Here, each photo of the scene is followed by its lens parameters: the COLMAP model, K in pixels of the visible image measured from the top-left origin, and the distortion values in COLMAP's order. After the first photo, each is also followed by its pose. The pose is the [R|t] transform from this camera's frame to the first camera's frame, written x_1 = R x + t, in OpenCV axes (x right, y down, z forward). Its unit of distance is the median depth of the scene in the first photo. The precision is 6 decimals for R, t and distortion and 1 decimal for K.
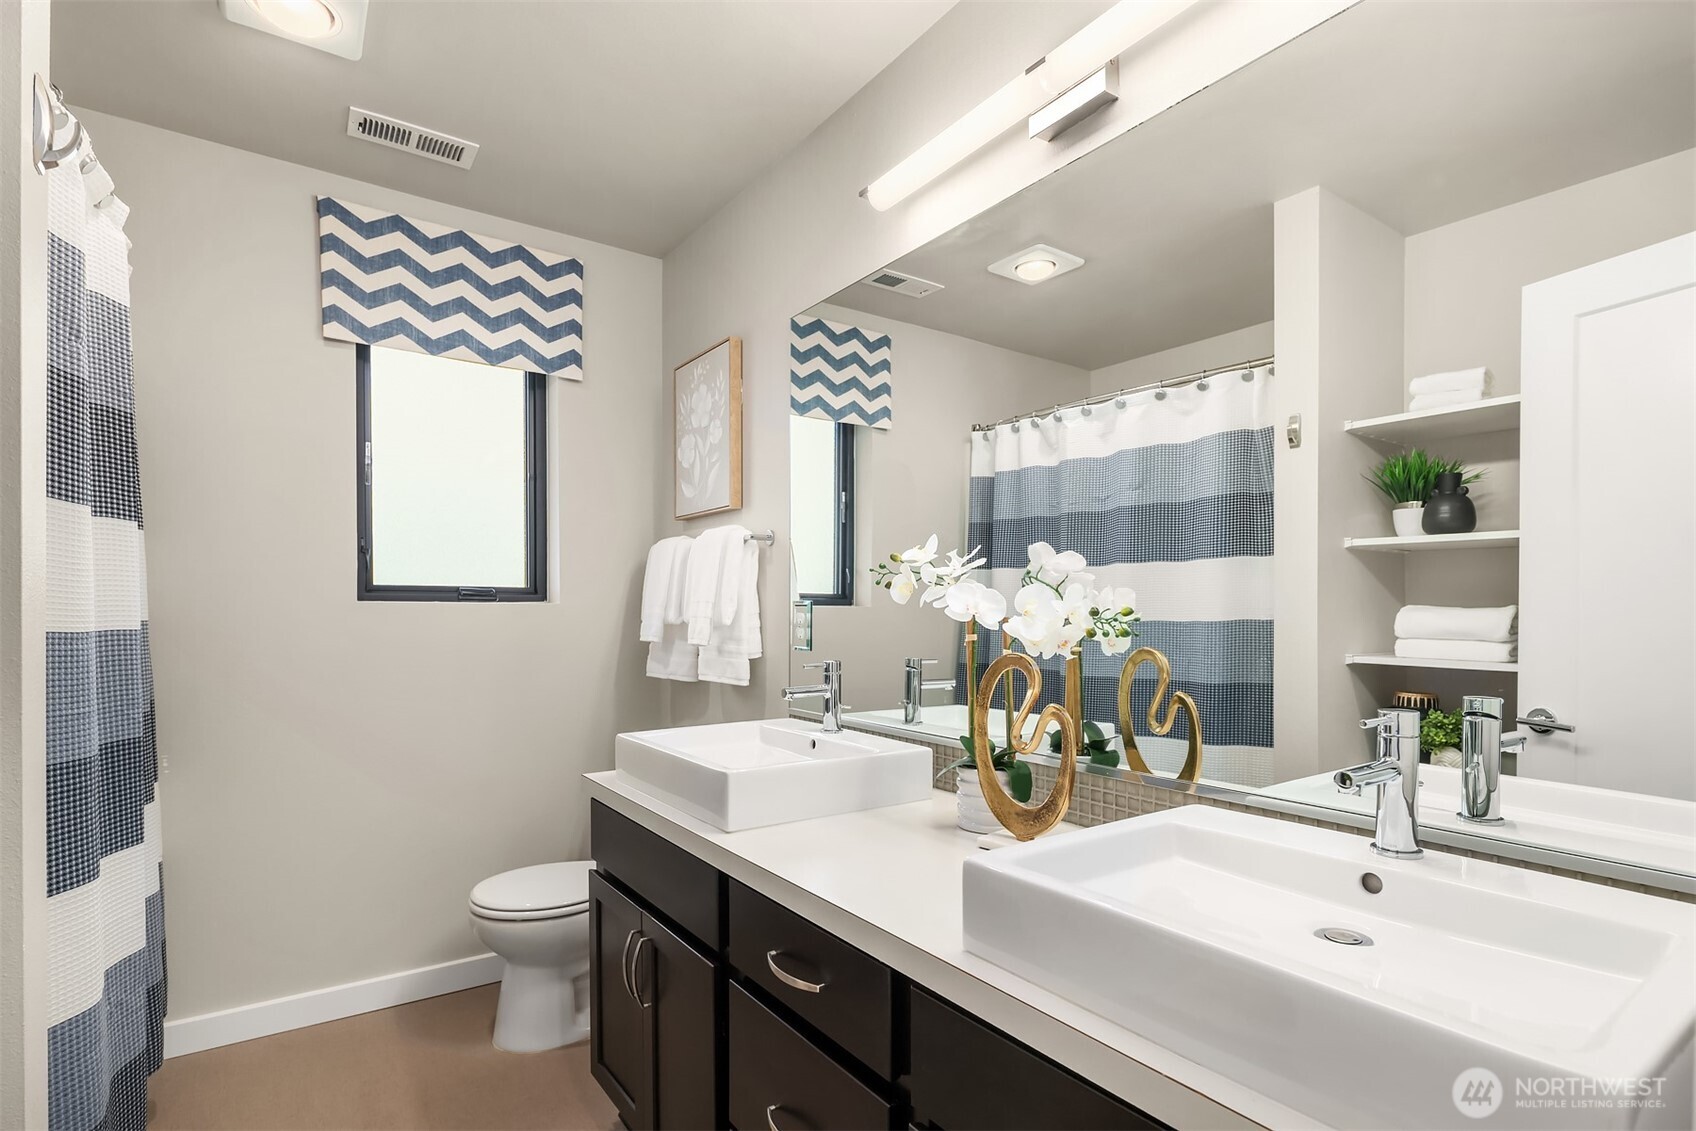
lens RADIAL K [[849.4, 0, 841.9], [0, 849.4, 597.3], [0, 0, 1]] dist [0.032771, 0.000170]
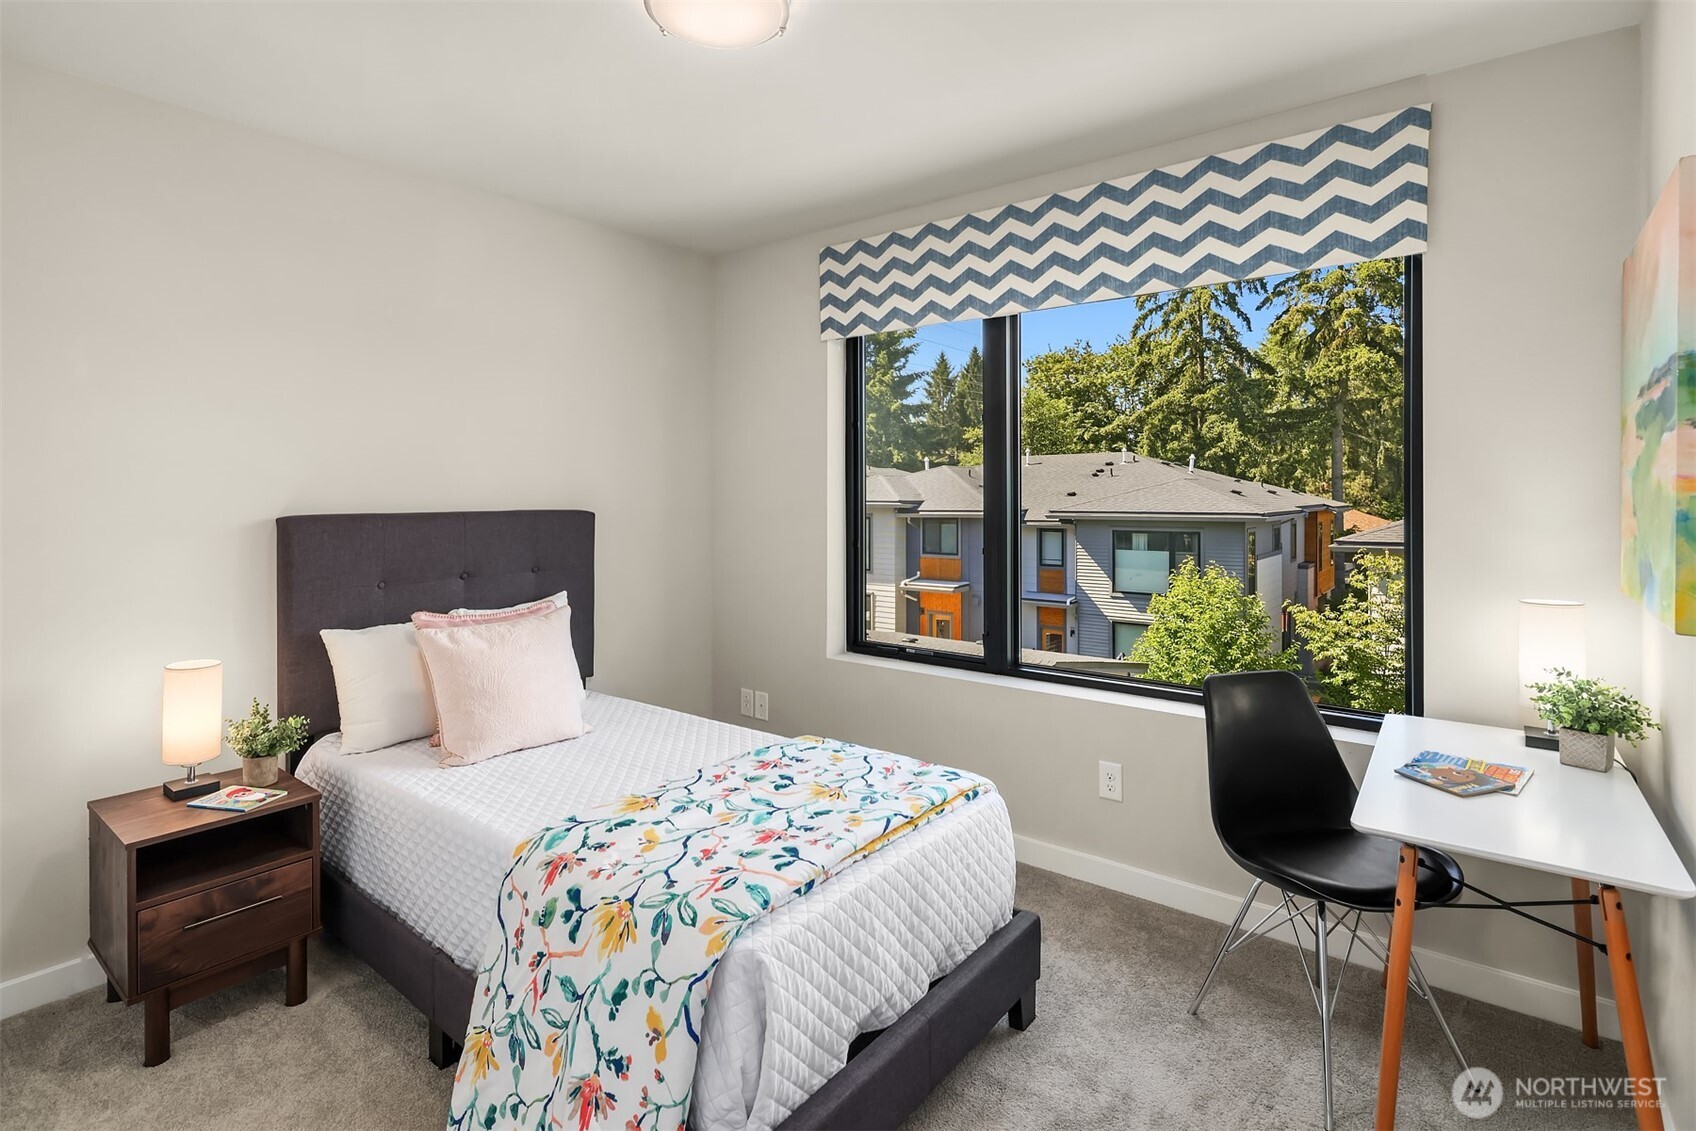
lens RADIAL K [[842.4, 0, 841.3], [0, 842.4, 518.6], [0, 0, 1]] dist [0.038827, 0.000225]
pose [[0.297327, 0.001901, -0.954774, 0.792213], [-0.005539, 0.999985, 0.000266, 0.009017], [0.954760, 0.005210, 0.297333, 0.571203]]
